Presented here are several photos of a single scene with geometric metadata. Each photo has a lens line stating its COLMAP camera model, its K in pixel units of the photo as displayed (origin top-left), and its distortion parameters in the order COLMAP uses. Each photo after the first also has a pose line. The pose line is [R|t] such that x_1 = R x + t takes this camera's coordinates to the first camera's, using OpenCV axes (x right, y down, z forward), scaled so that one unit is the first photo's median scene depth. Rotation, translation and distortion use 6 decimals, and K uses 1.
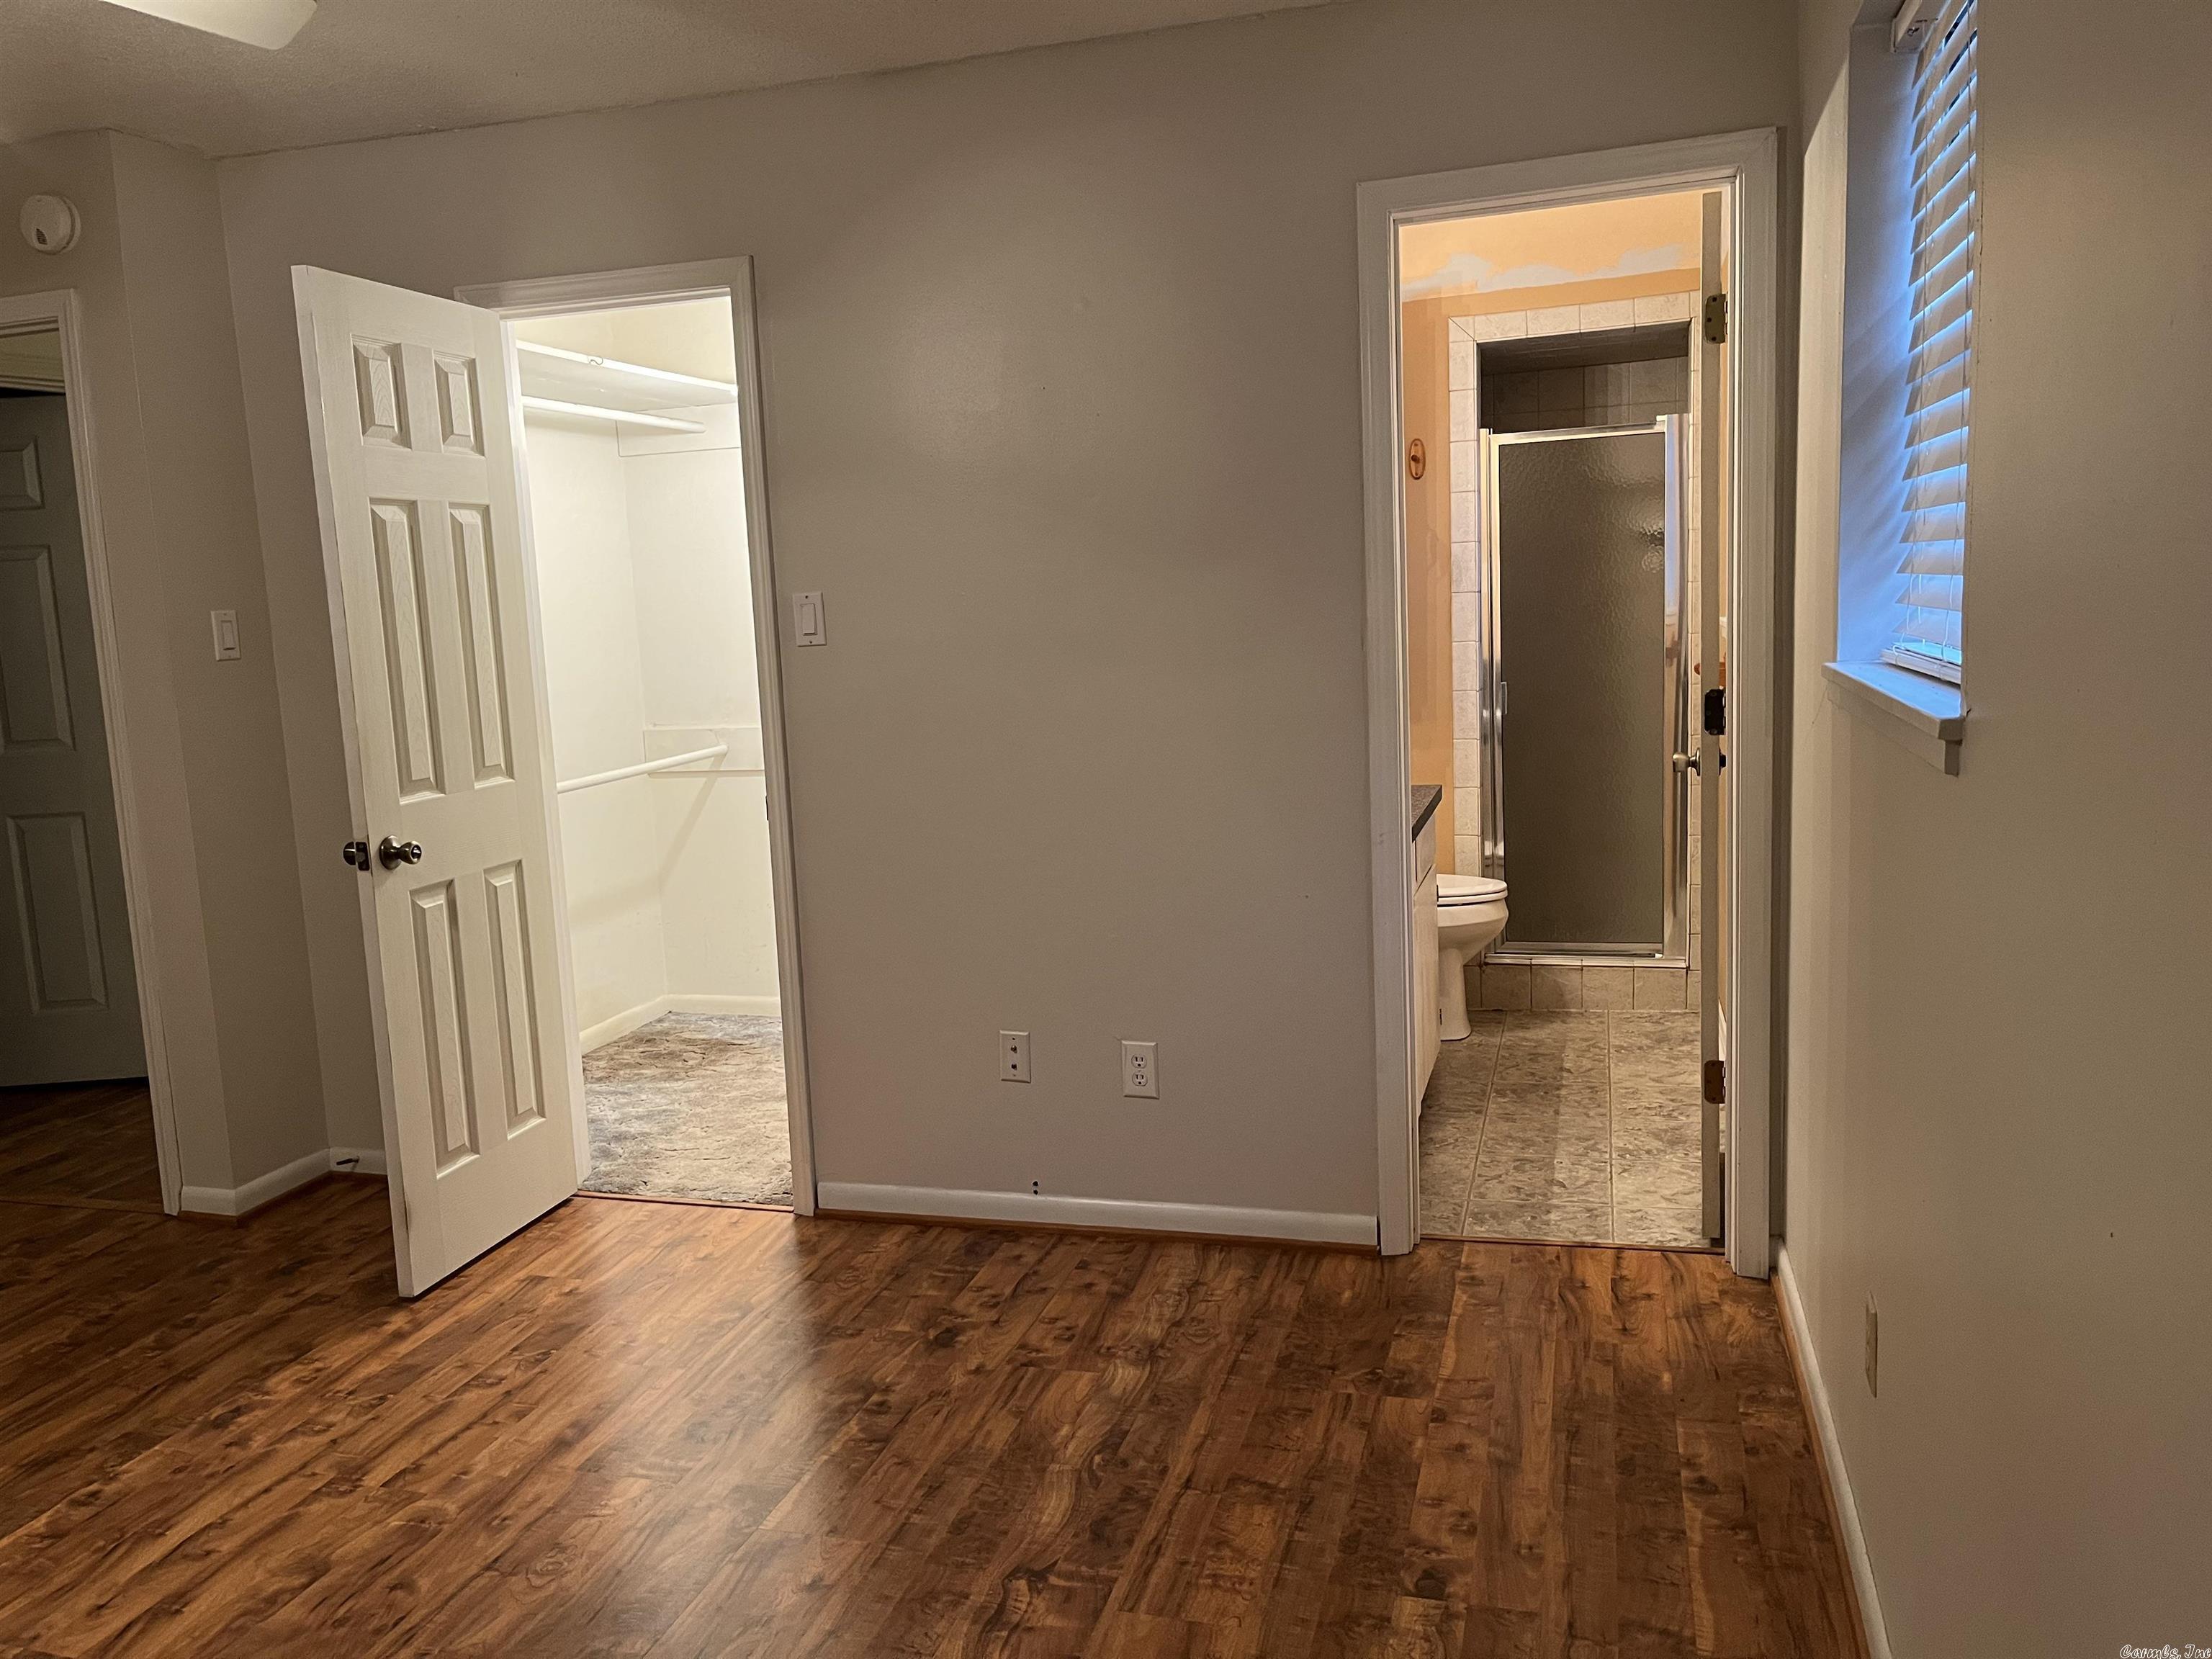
lens RADIAL K [[1670.5, 0, 1116.9], [0, 1670.5, 827.0], [0, 0, 1]] dist [0.072674, -0.099782]
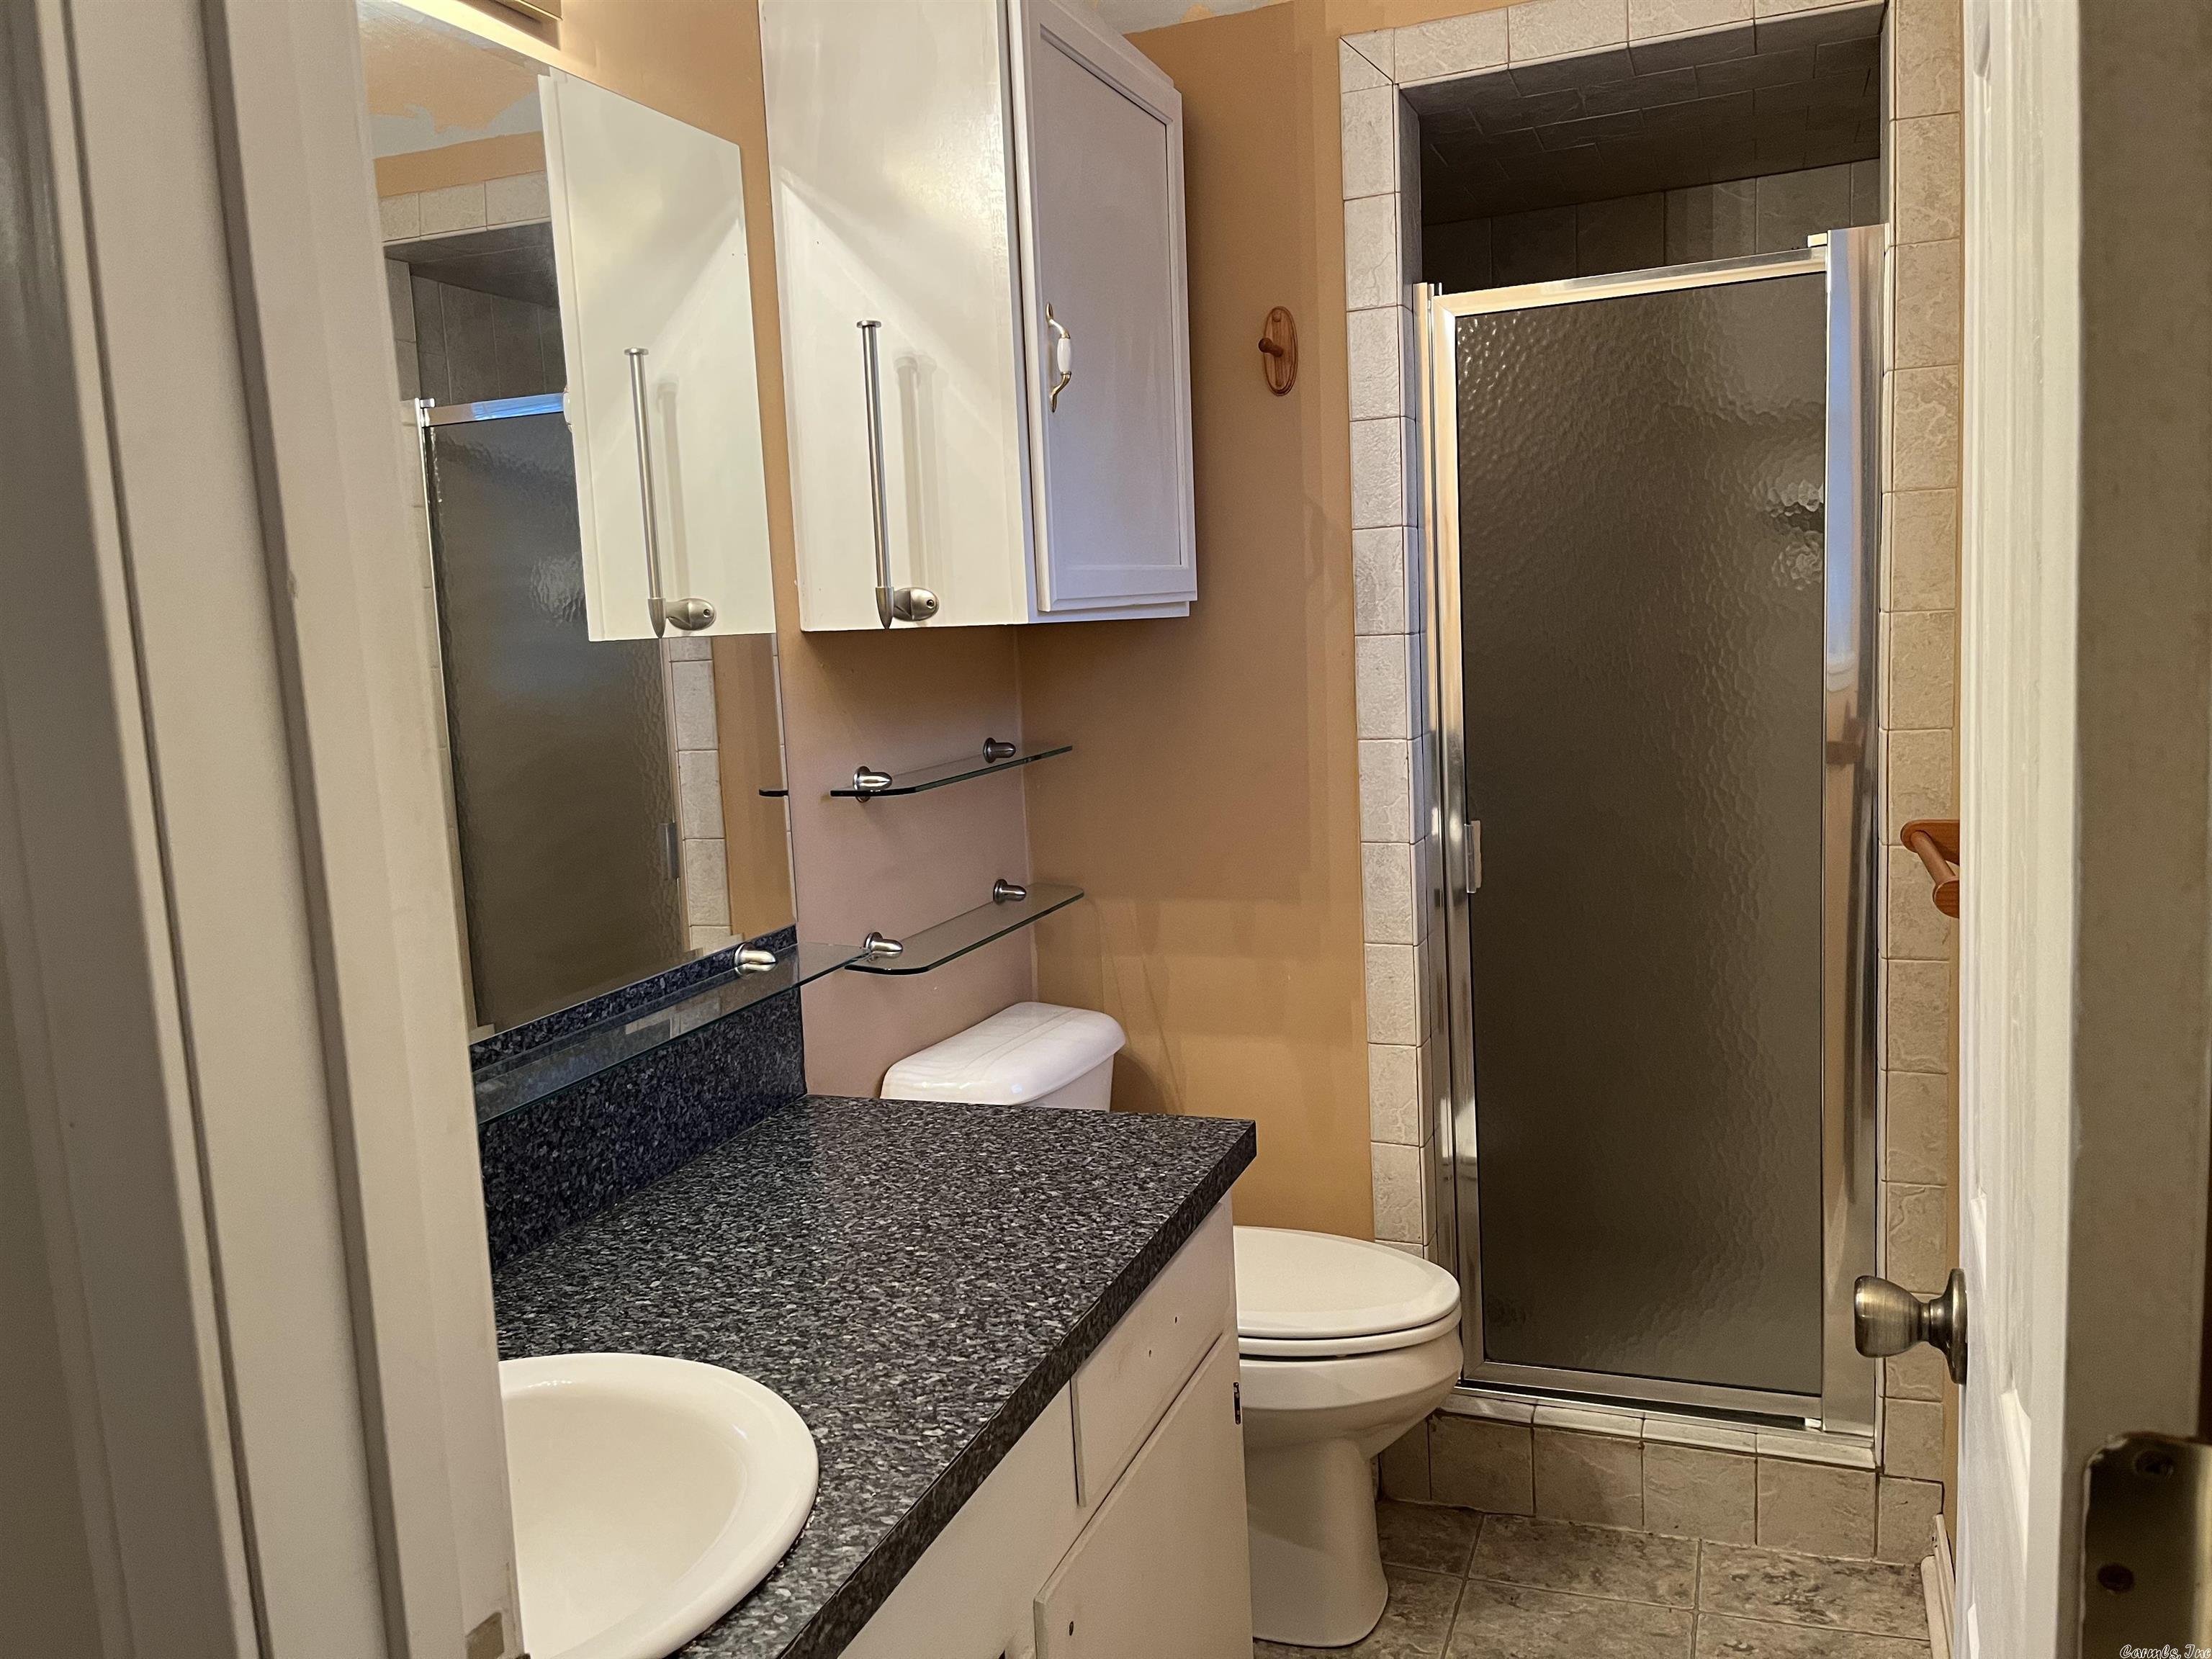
lens RADIAL K [[1670.5, 0, 1108.5], [0, 1670.5, 817.7], [0, 0, 1]] dist [0.072674, -0.099782]
pose [[0.996050, 0.007890, -0.088442, 0.173720], [-0.009372, 0.999822, -0.016360, -0.080930], [0.088297, 0.017124, 0.995947, 0.531467]]
